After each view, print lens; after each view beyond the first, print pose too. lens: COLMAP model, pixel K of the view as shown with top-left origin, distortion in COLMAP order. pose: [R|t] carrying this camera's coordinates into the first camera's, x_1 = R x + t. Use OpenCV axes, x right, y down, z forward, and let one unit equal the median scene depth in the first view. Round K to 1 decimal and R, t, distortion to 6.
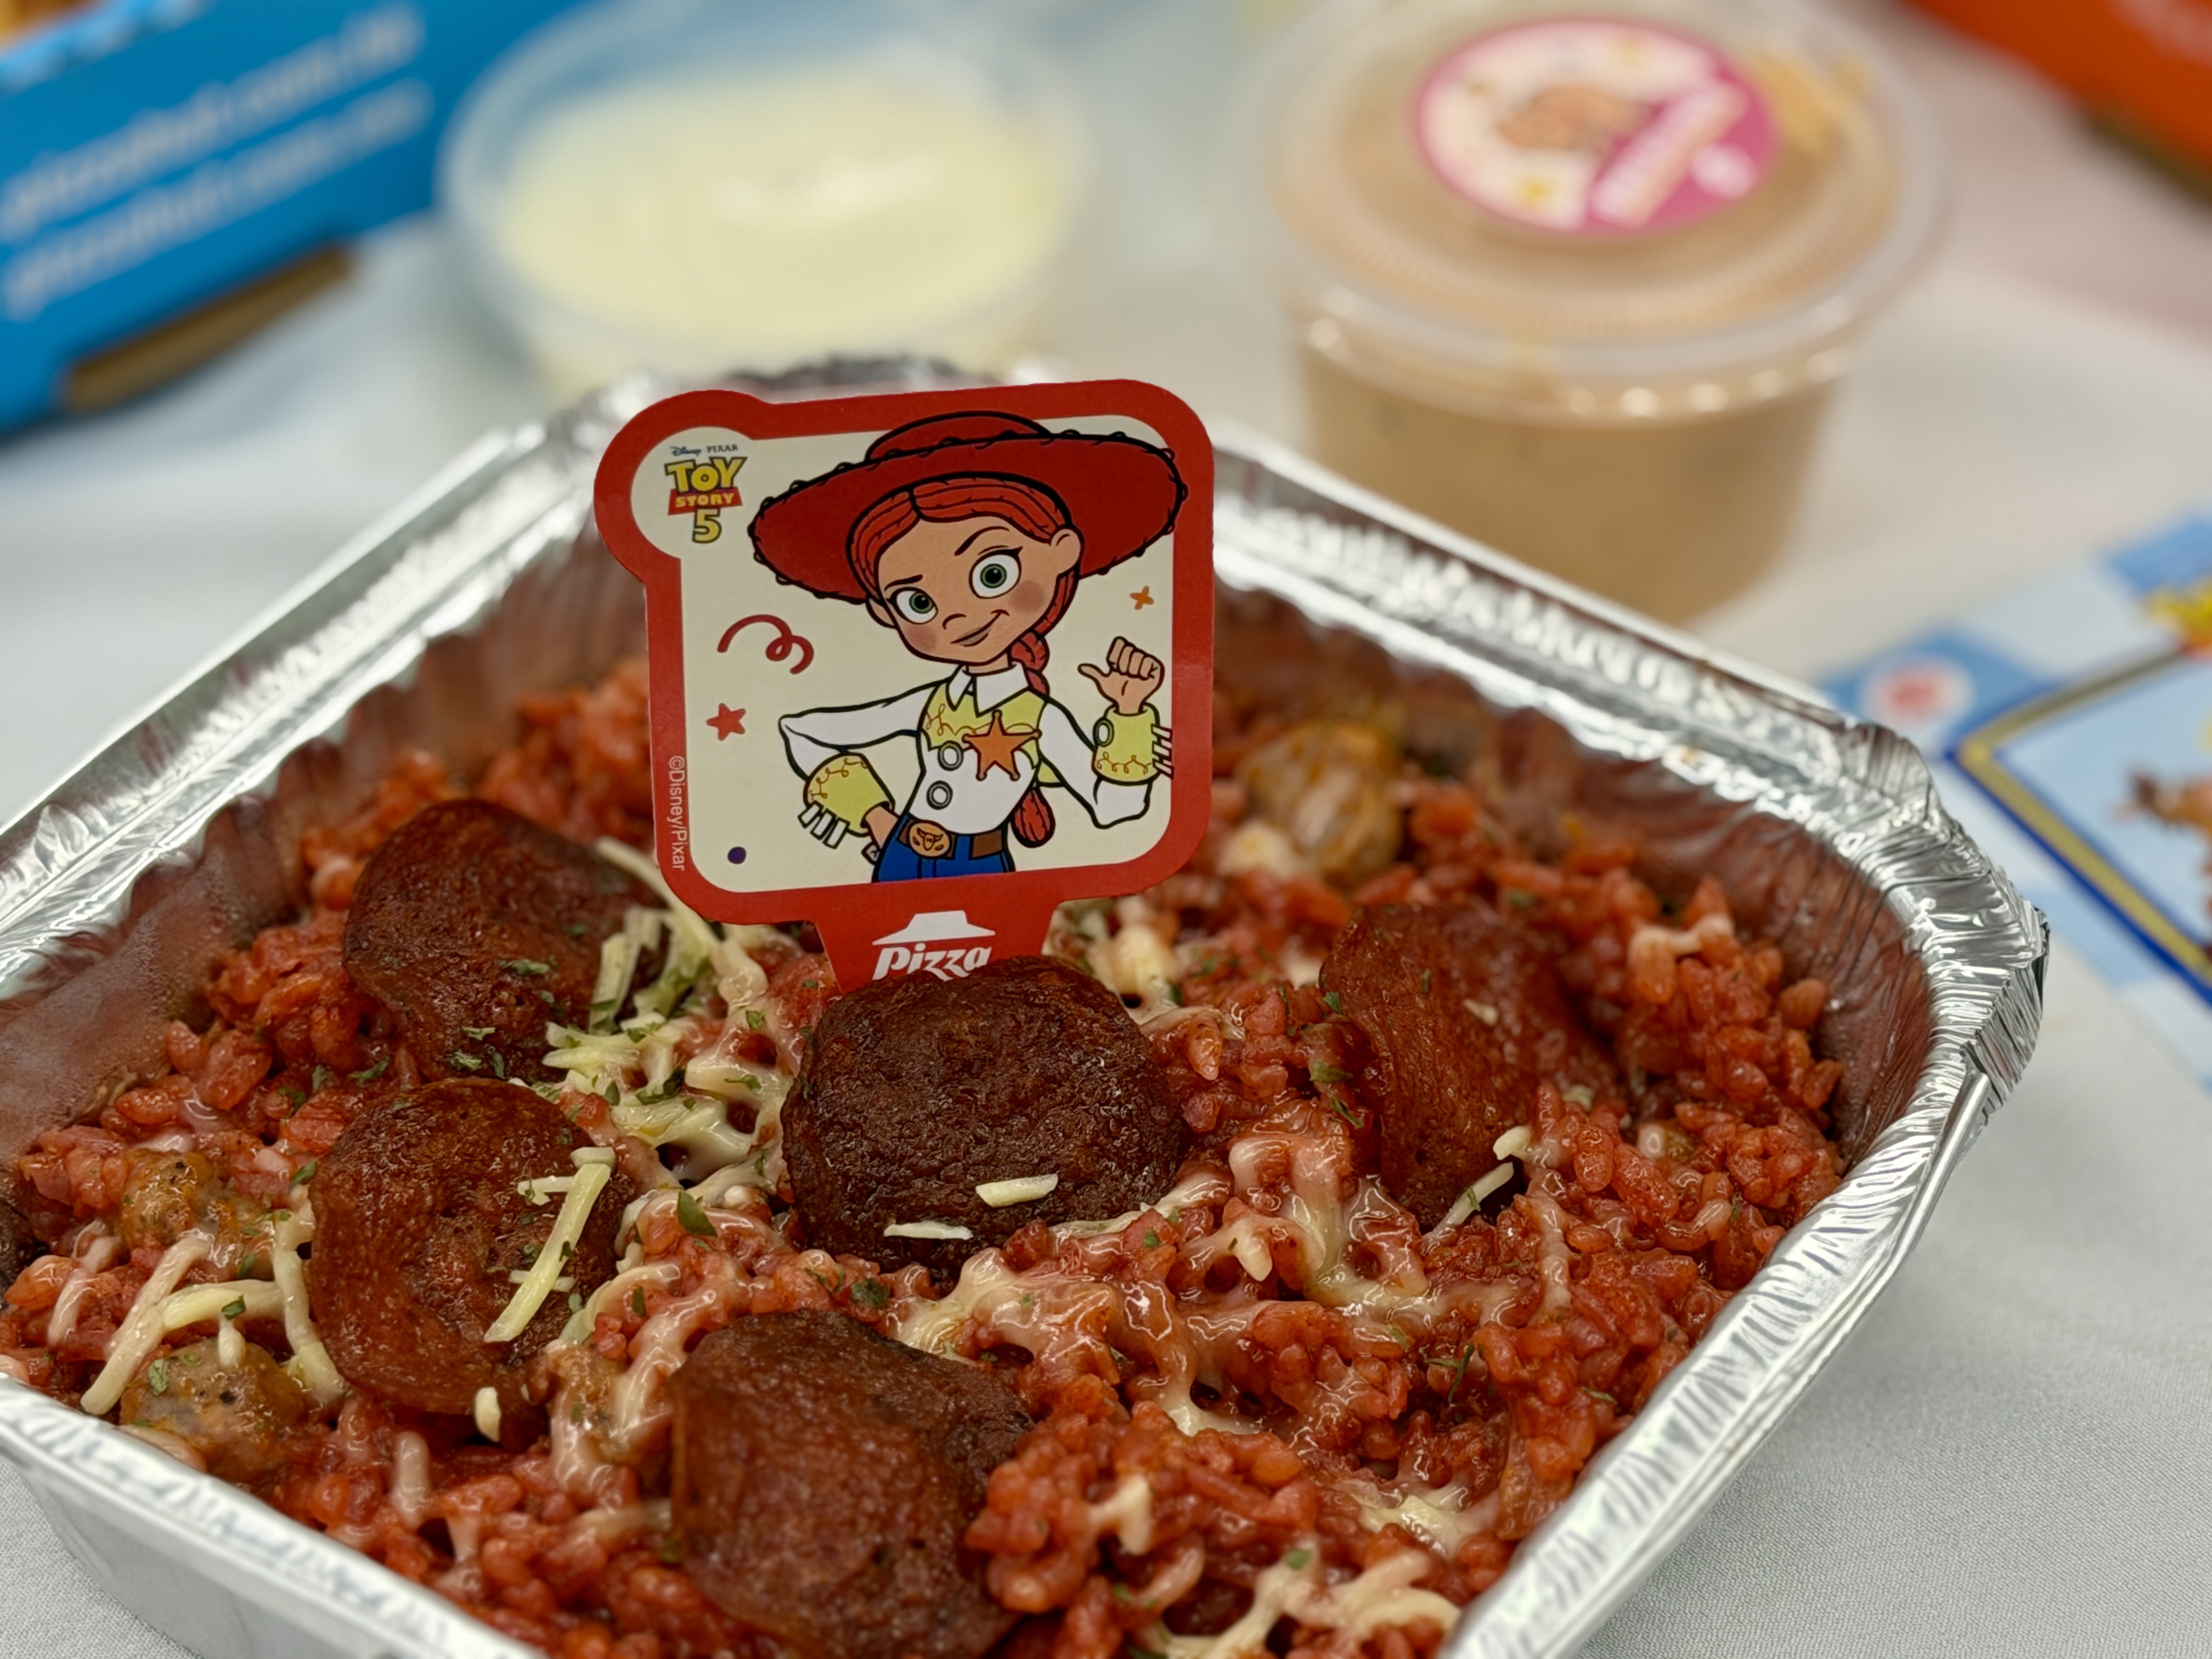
lens RADIAL K [[5459.2, 0, 1106.0], [0, 5459.2, 829.5], [0, 0, 1]] dist [0.103885, 0.319790]
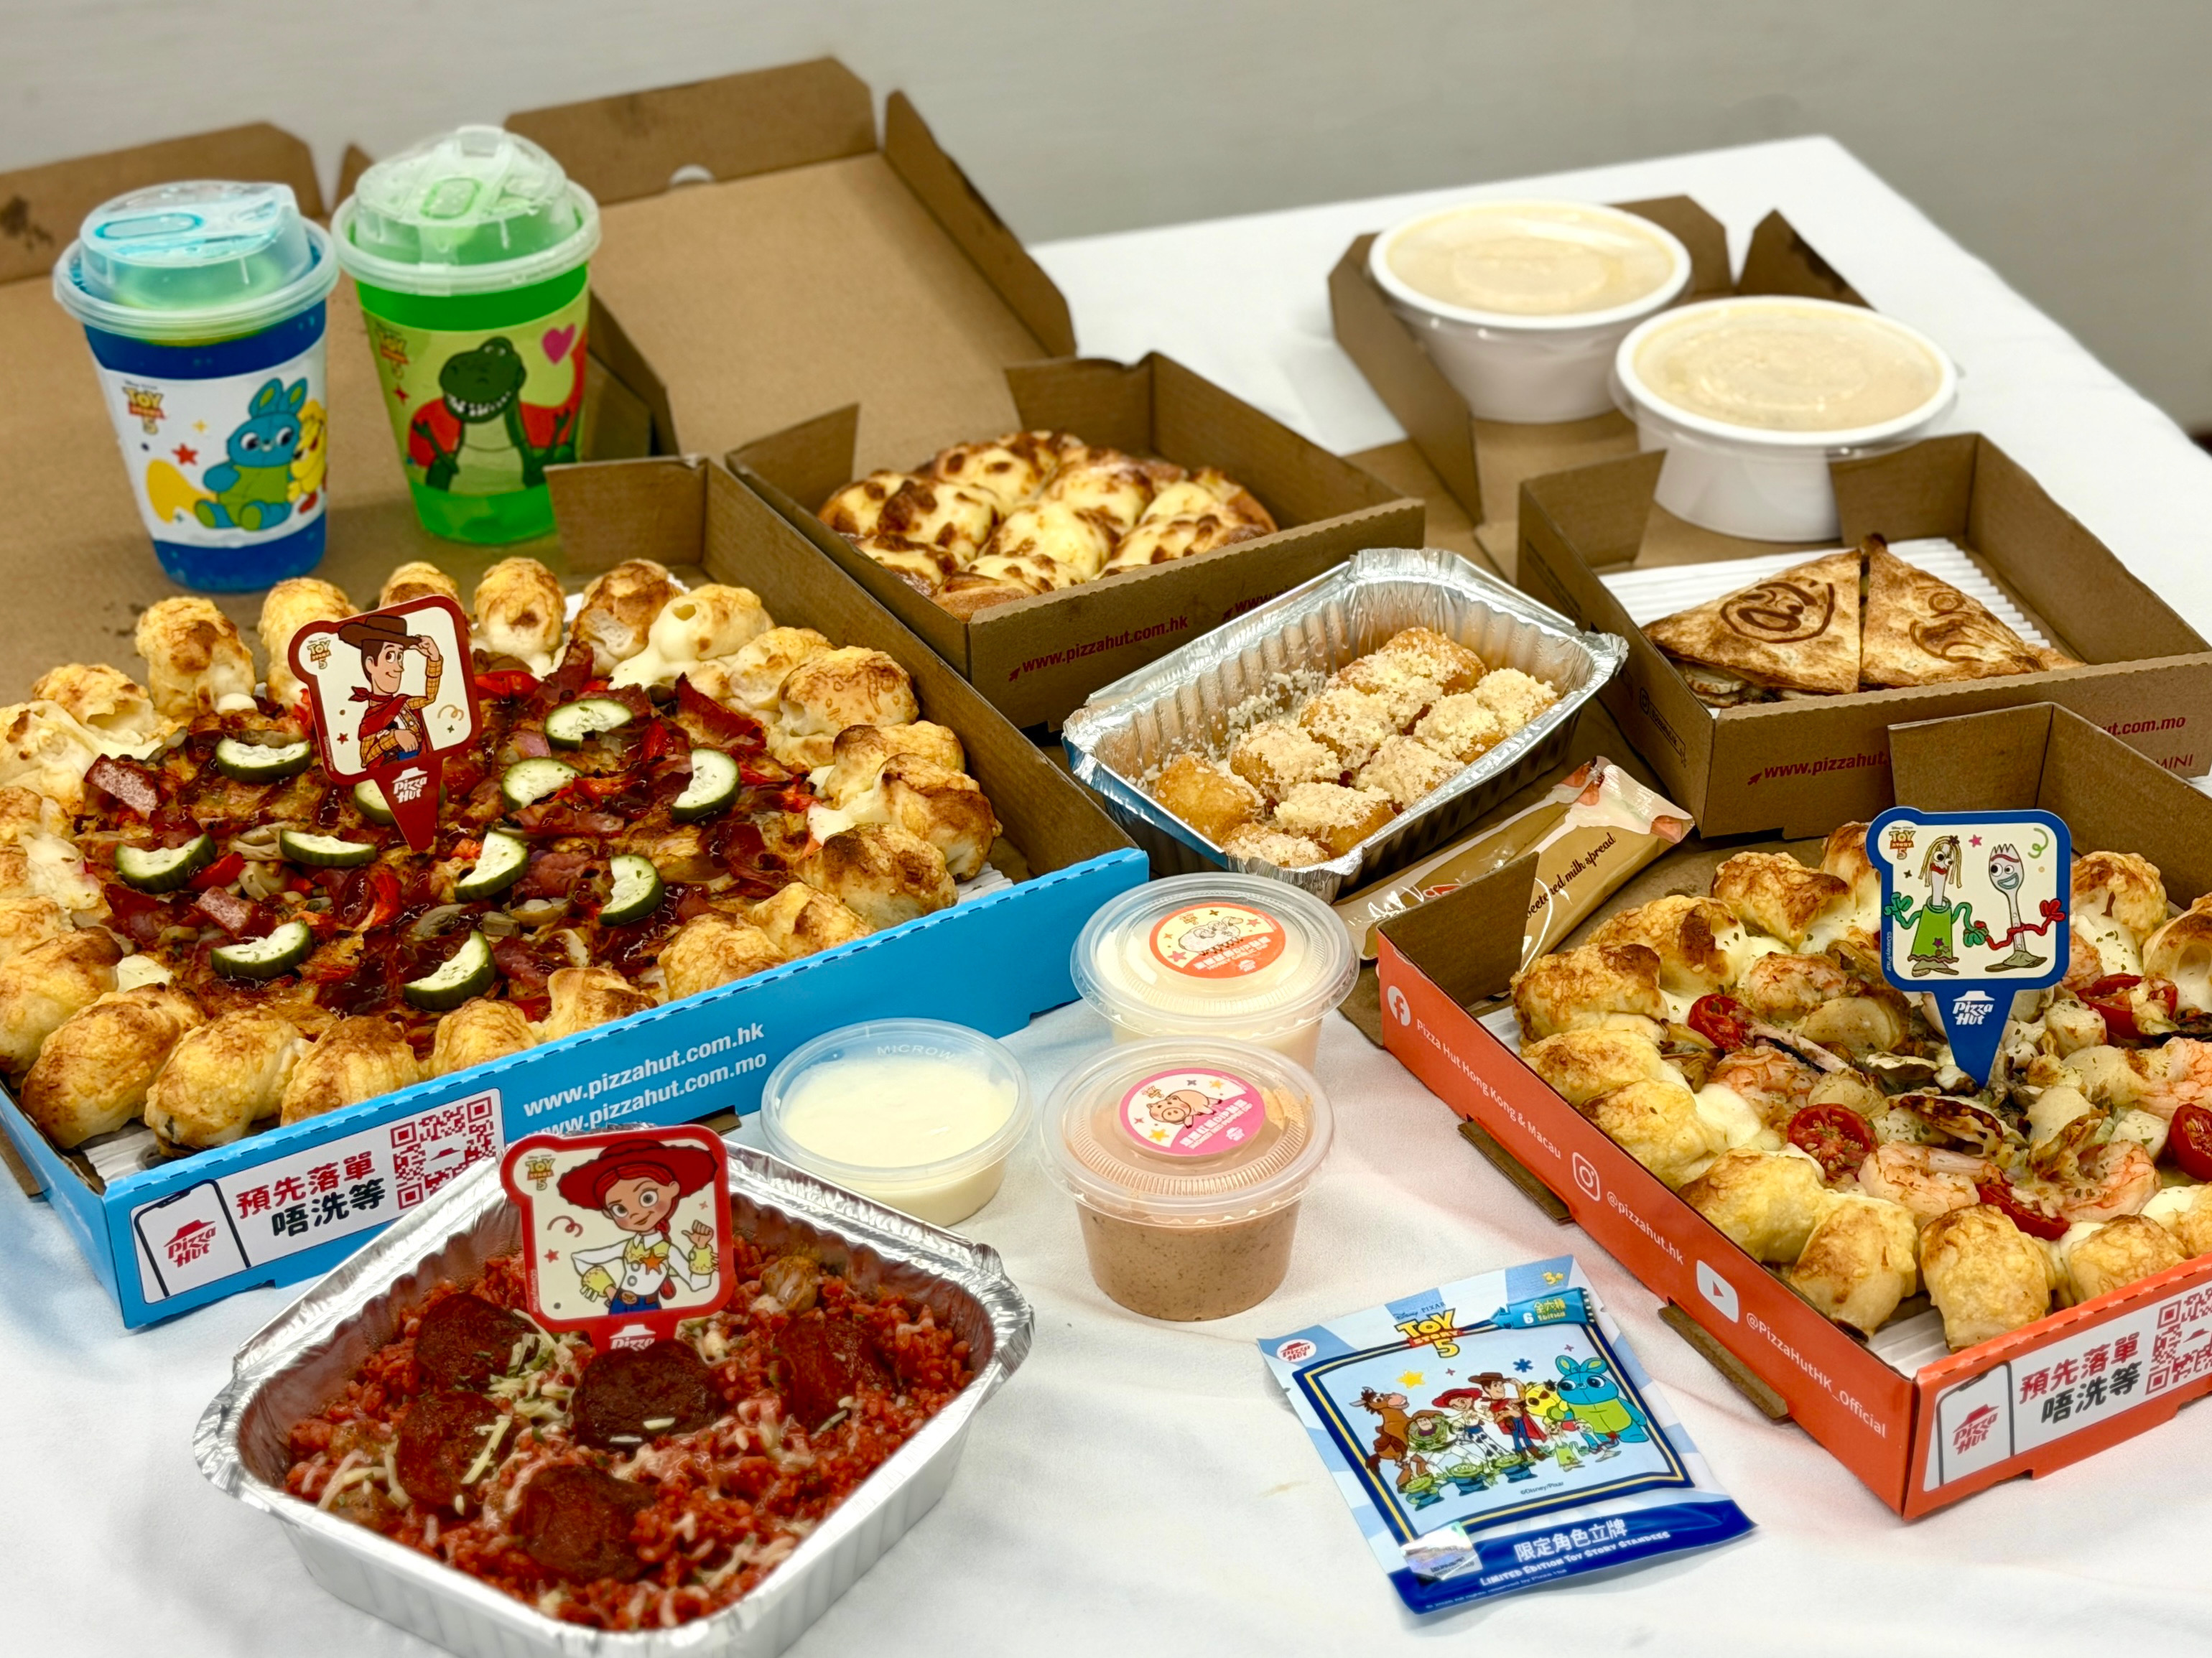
lens RADIAL K [[4068.0, 0, 1195.3], [0, 4068.0, 835.5], [0, 0, 1]] dist [0.174138, -0.051354]
pose [[0.999354, -0.033711, 0.012487, 0.234280], [0.035349, 0.984704, -0.170614, 0.133900], [-0.006544, 0.170945, 0.985259, -1.065262]]
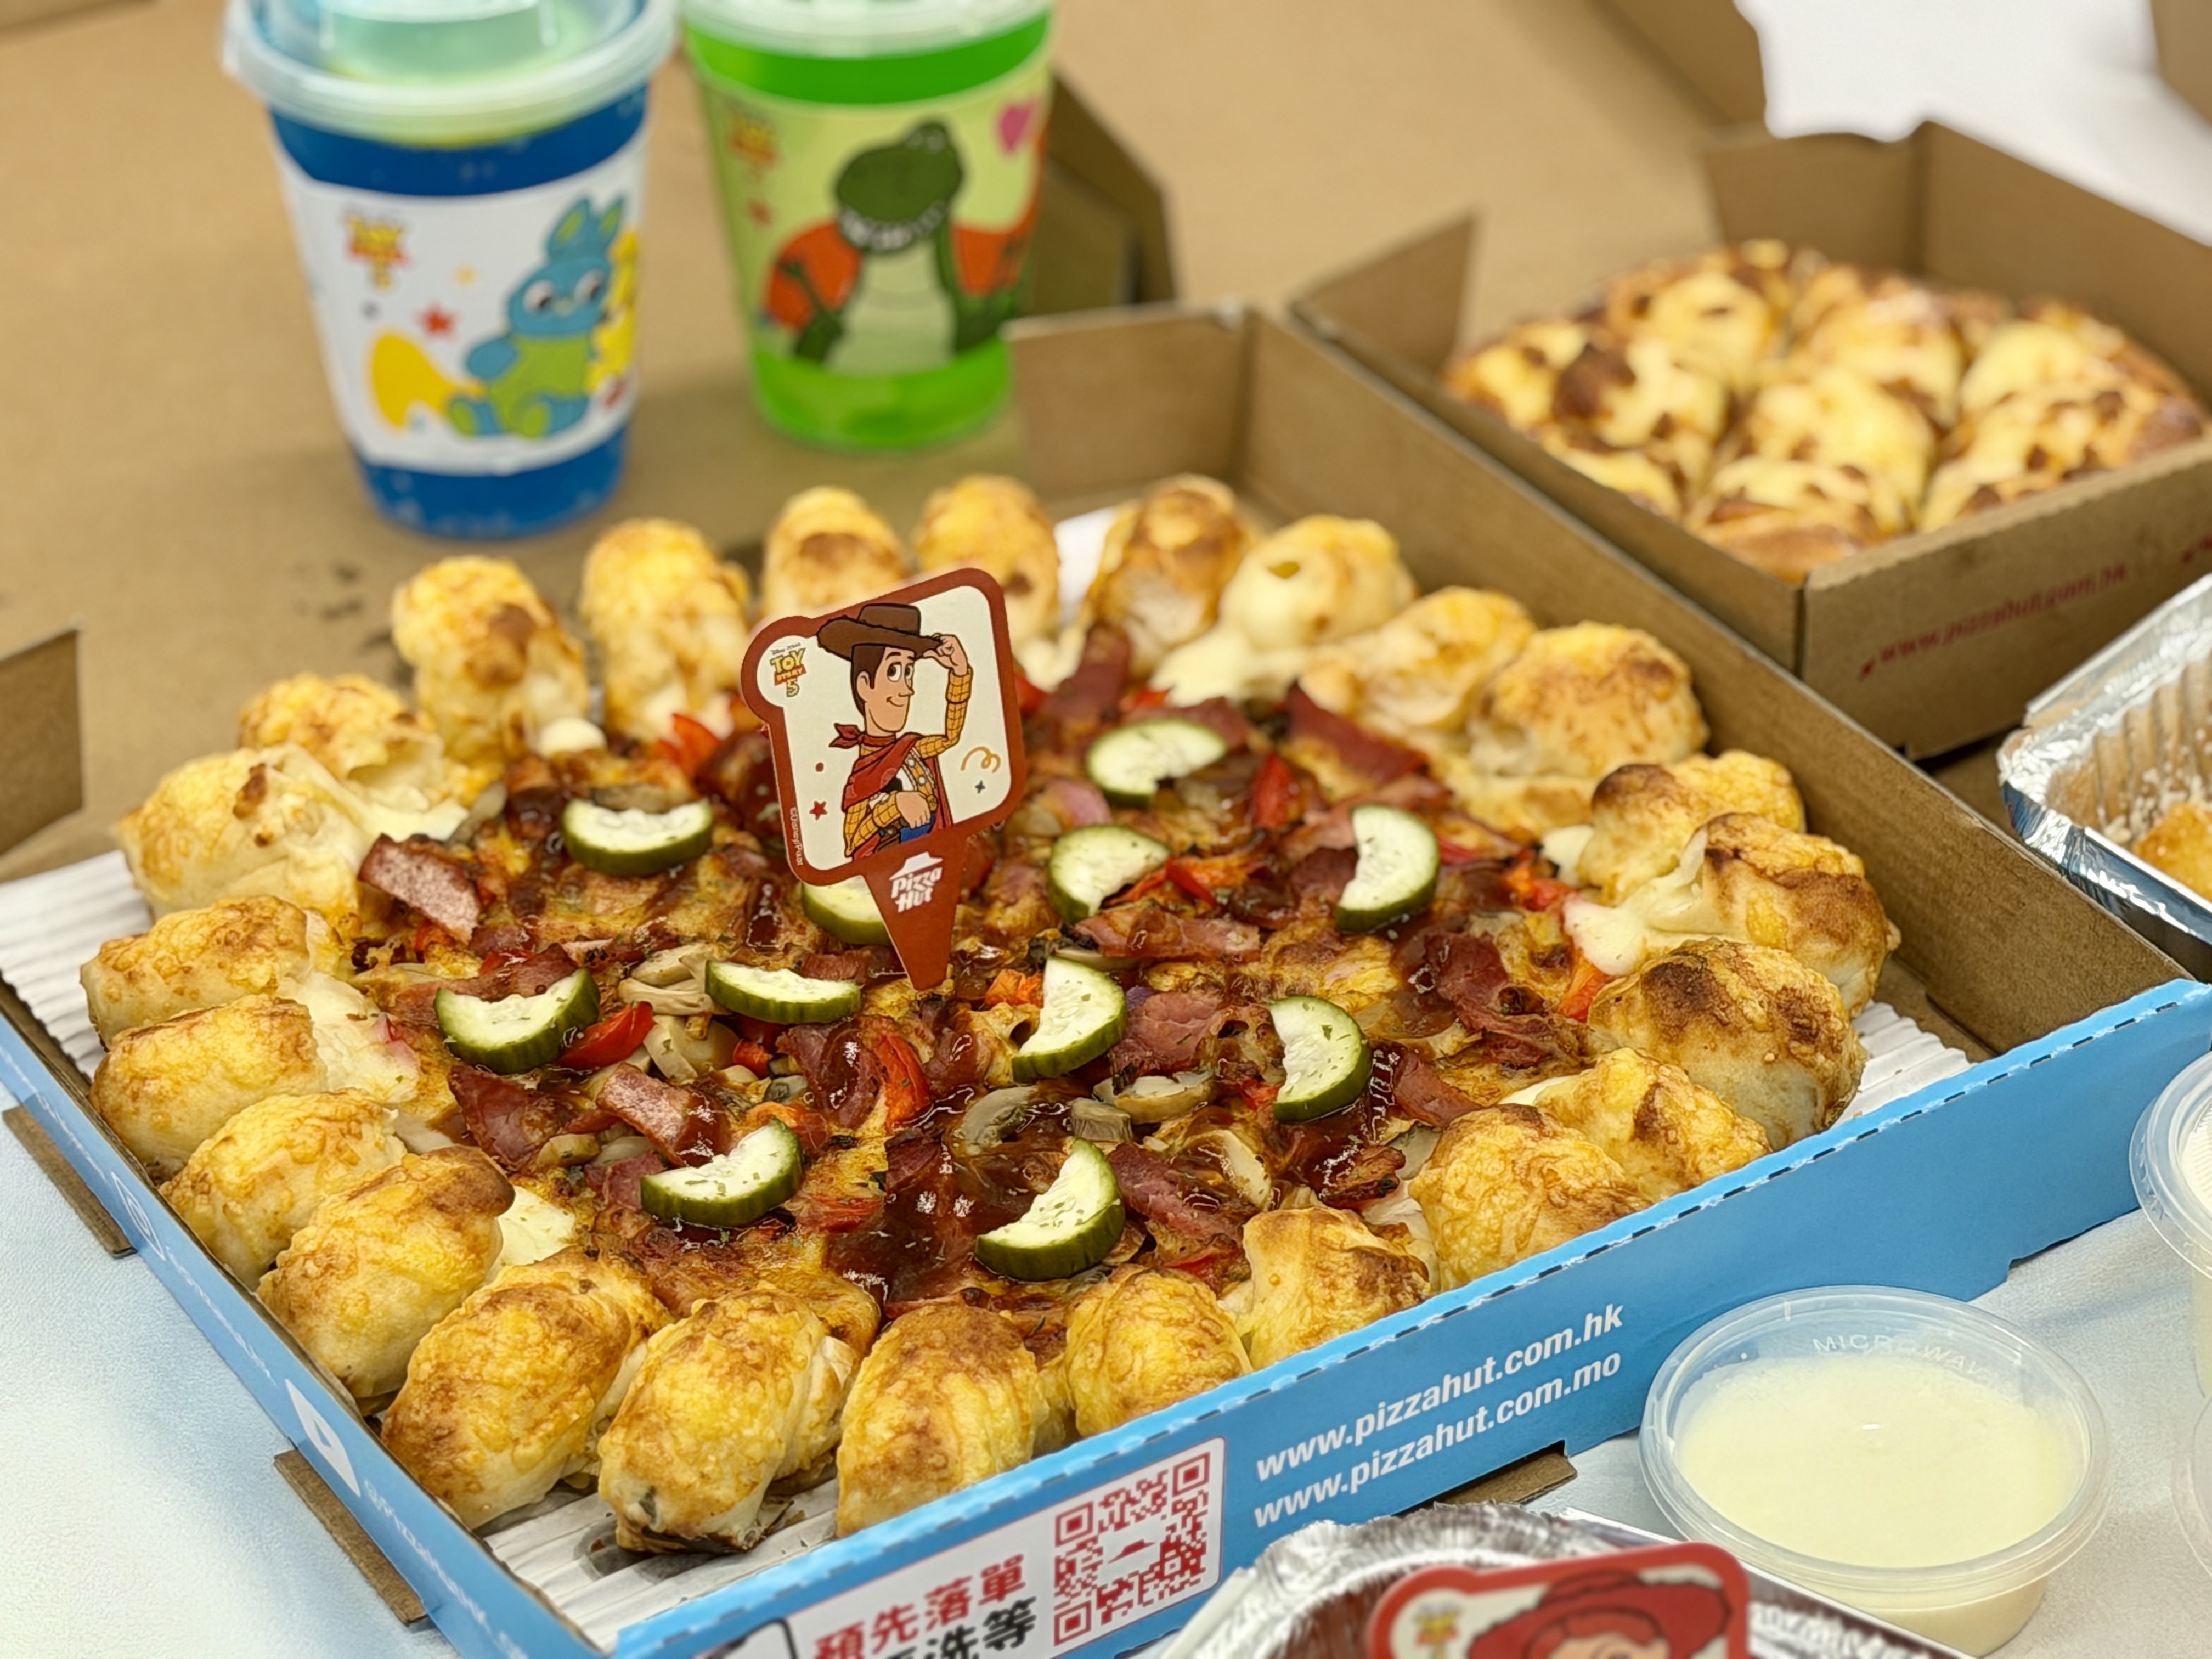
lens RADIAL K [[5459.2, 0, 1106.0], [0, 5459.2, 829.5], [0, 0, 1]] dist [0.103885, 0.319790]
pose [[0.998262, -0.051945, 0.027818, -0.195202], [0.055435, 0.987953, -0.144488, -0.065364], [-0.019977, 0.145779, 0.989115, -0.586556]]
